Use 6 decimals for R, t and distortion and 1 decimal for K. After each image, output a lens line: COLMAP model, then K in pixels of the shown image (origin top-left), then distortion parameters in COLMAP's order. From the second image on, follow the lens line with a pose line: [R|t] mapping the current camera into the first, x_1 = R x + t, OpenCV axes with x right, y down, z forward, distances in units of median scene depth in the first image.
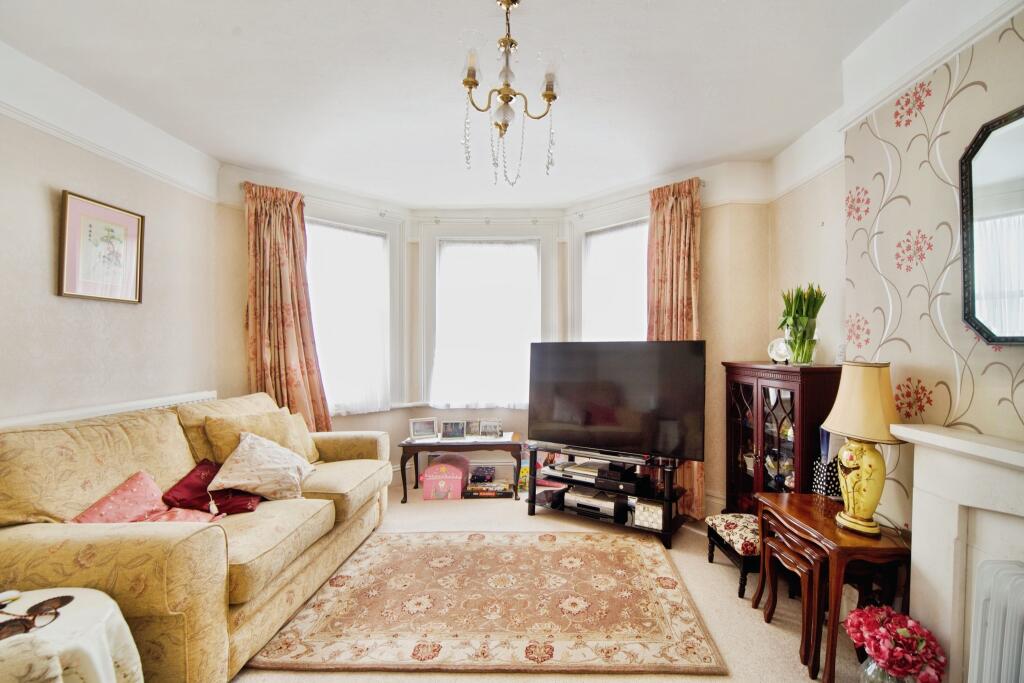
lens RADIAL K [[439.9, 0, 512.0], [0, 439.9, 341.5], [0, 0, 1]] dist [-0.002344, 0.000861]
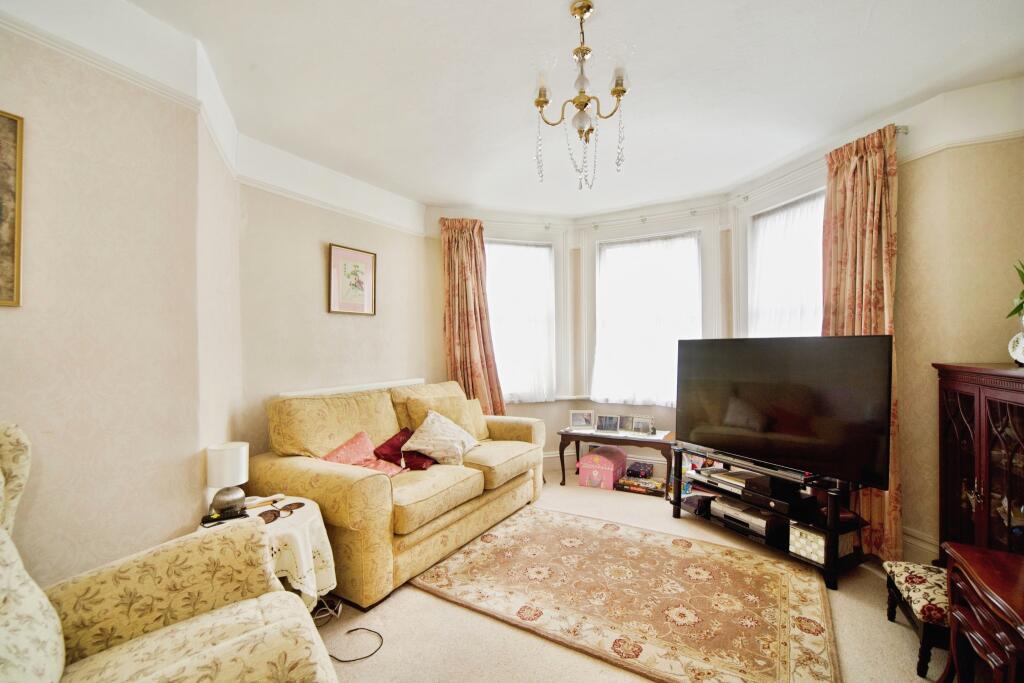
lens RADIAL K [[413.6, 0, 512.6], [0, 413.6, 344.1], [0, 0, 1]] dist [0.000173, 0.000537]
pose [[0.875040, -0.004763, -0.484027, 0.202239], [0.010170, 0.999912, 0.008546, 0.000506], [0.483944, -0.012401, 0.875011, 0.037543]]
